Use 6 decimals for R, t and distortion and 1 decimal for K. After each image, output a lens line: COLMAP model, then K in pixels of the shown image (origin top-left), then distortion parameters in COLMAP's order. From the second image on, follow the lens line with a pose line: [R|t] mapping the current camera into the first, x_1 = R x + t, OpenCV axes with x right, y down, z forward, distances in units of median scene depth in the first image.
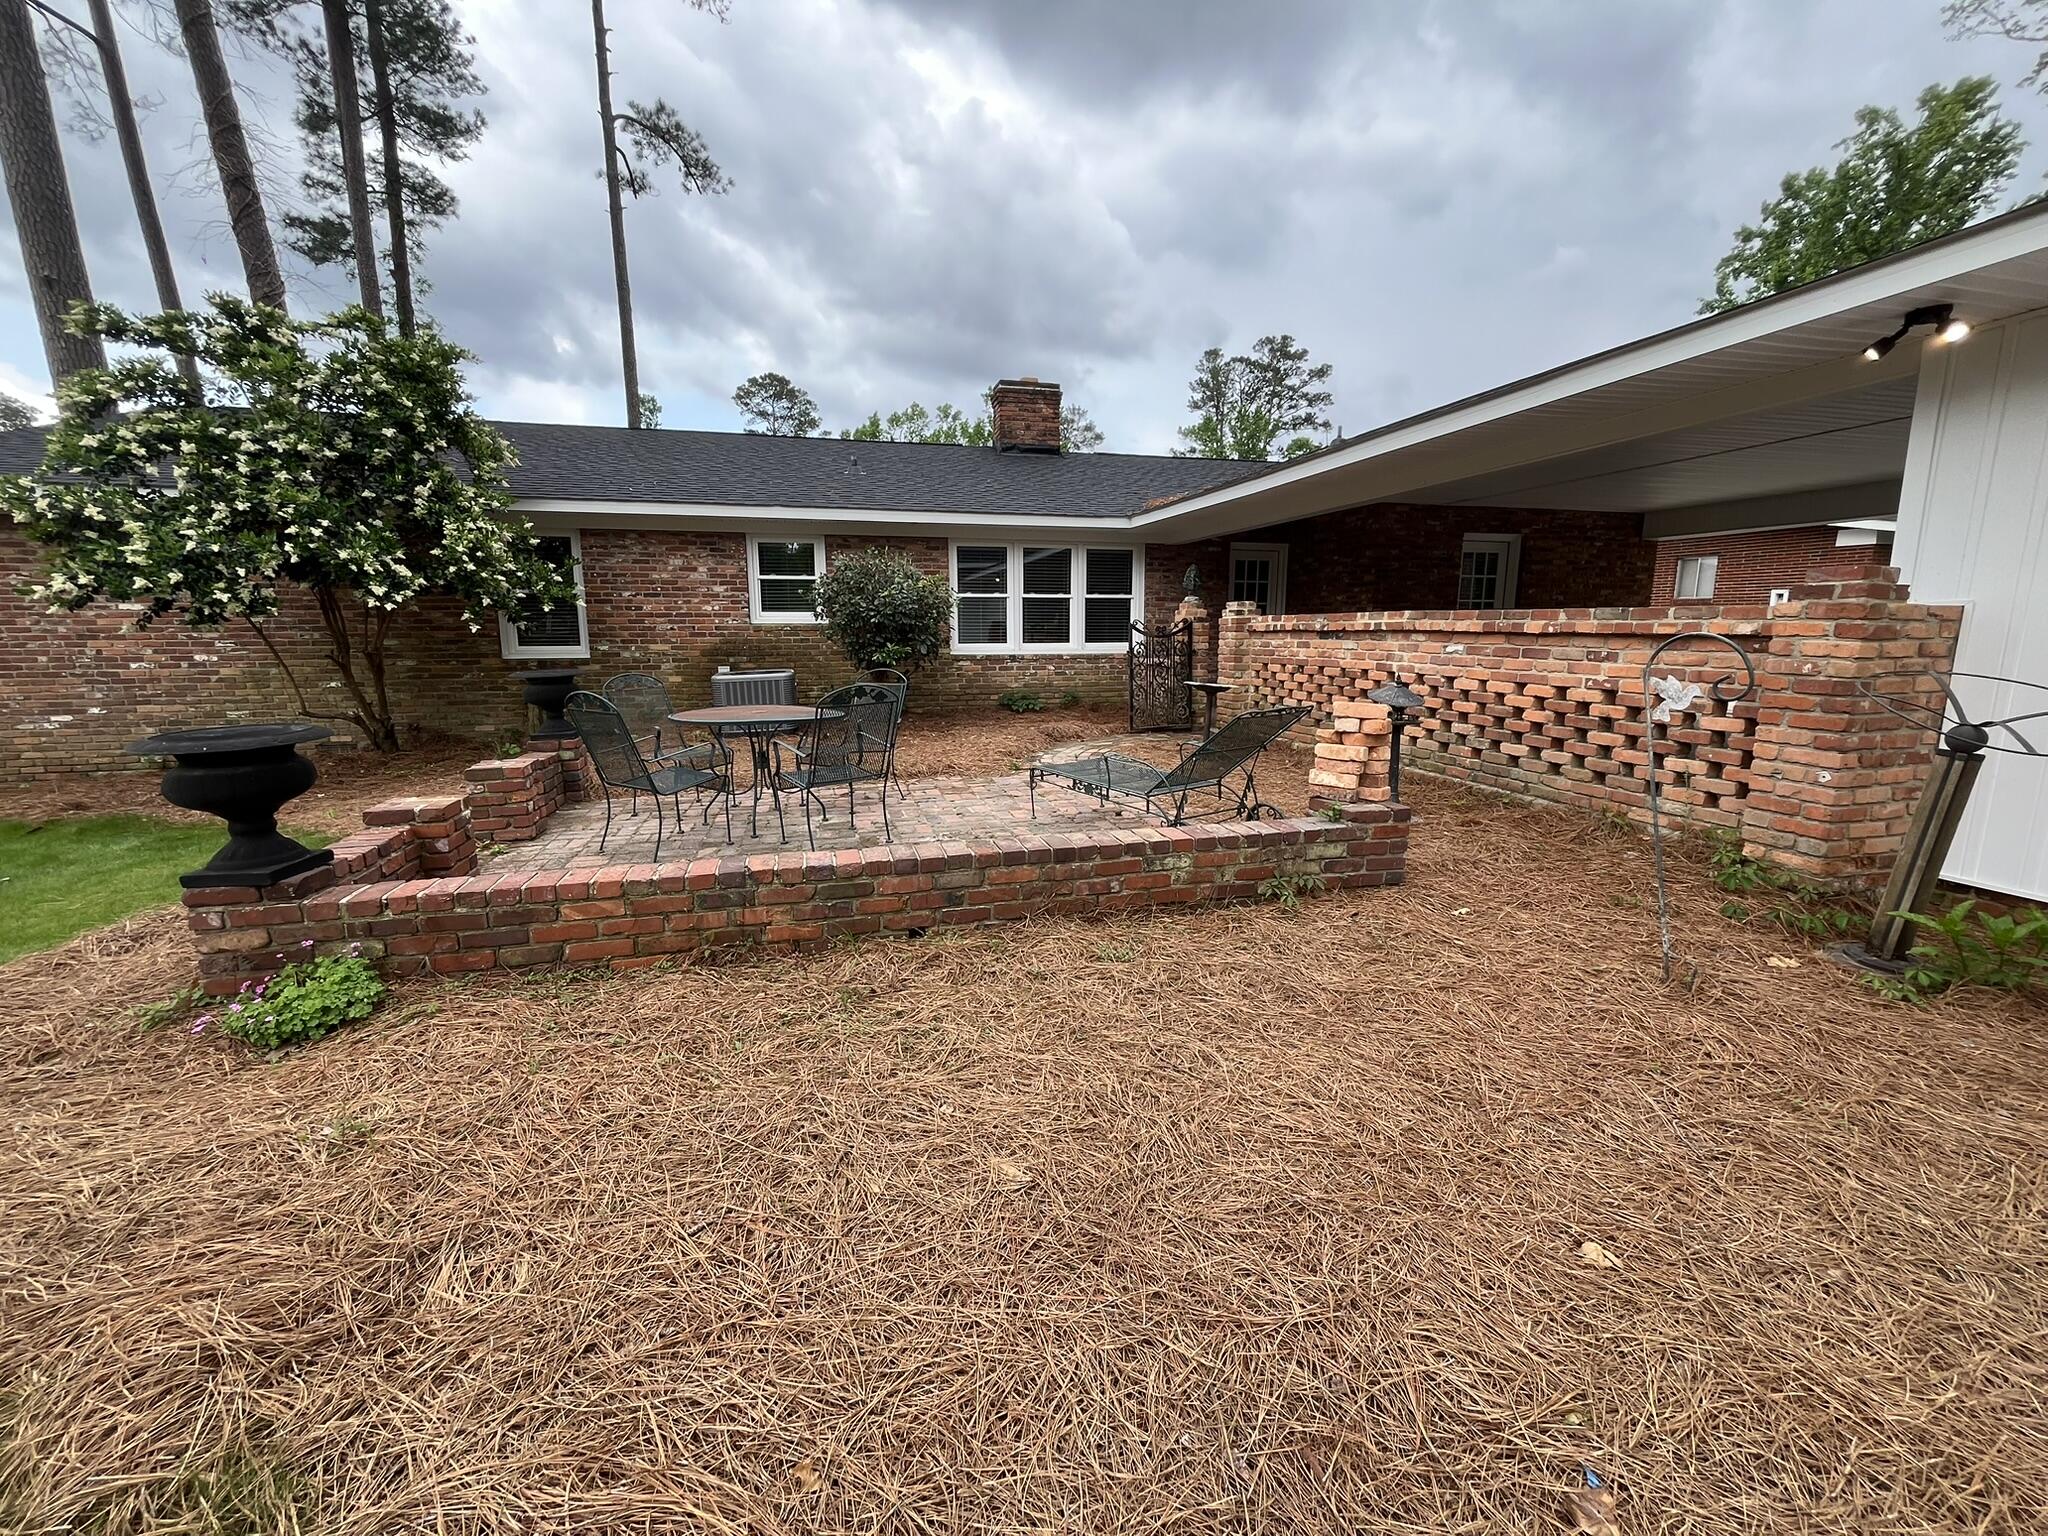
lens RADIAL K [[829.7, 0, 1020.3], [0, 829.7, 766.3], [0, 0, 1]] dist [-0.002303, -0.000227]
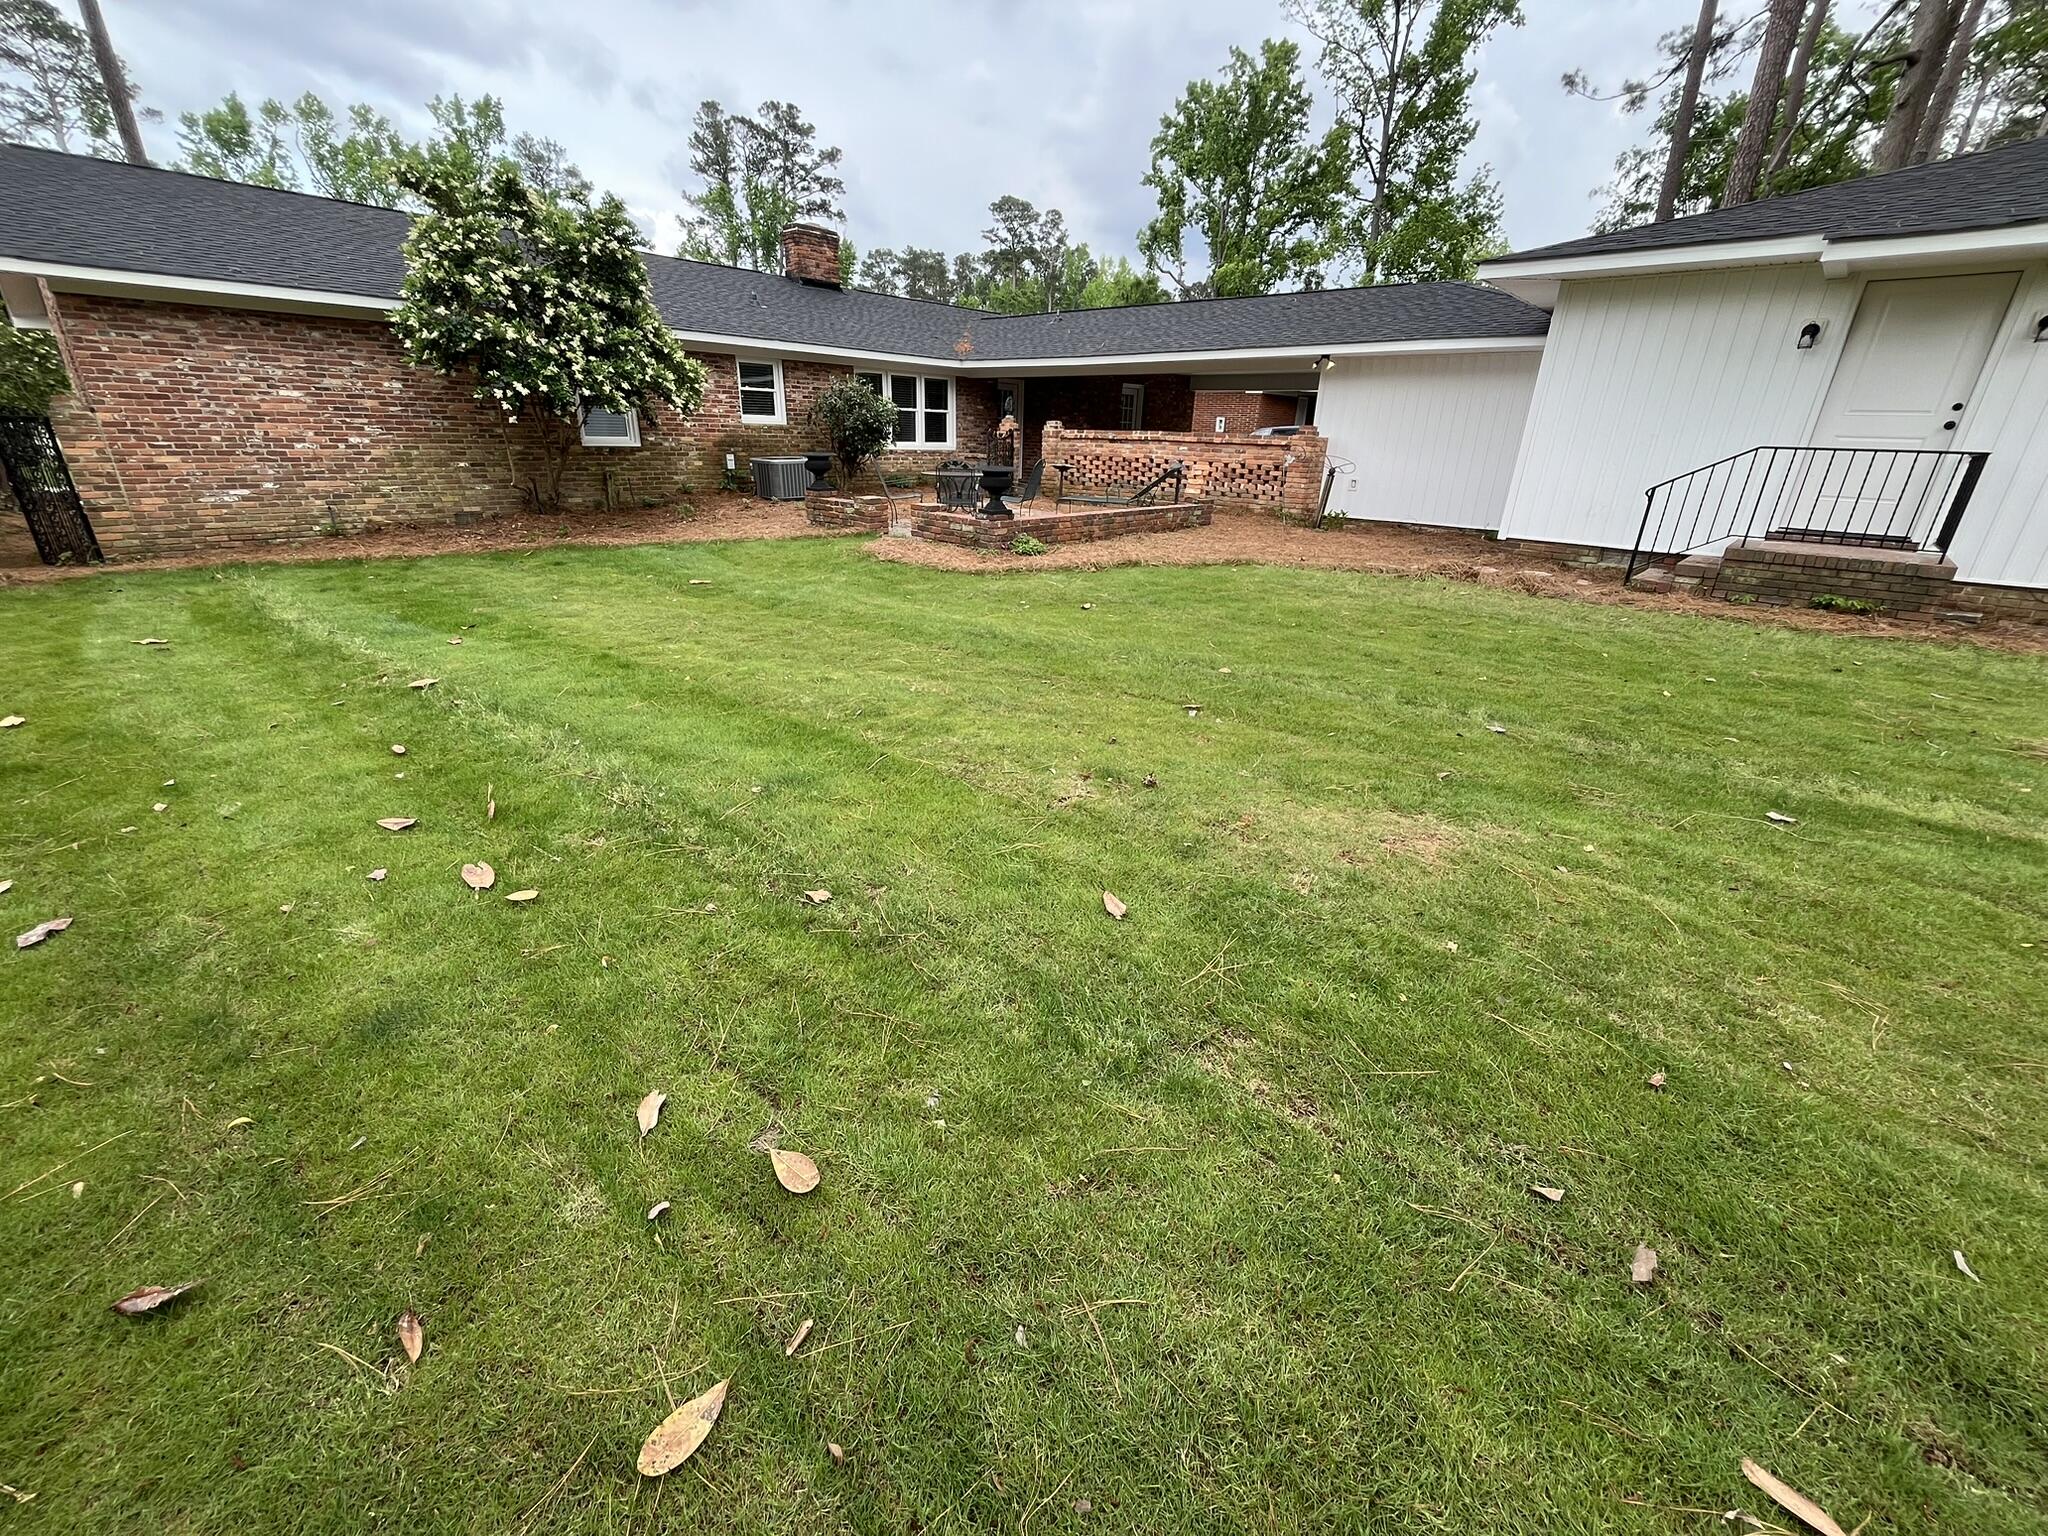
lens RADIAL K [[829.7, 0, 1025.0], [0, 829.7, 765.1], [0, 0, 1]] dist [-0.002303, -0.000227]
pose [[0.836441, -0.179919, 0.517682, -0.759560], [0.061516, 0.969430, 0.237530, 0.091010], [-0.544593, -0.166834, 0.821940, -0.544422]]
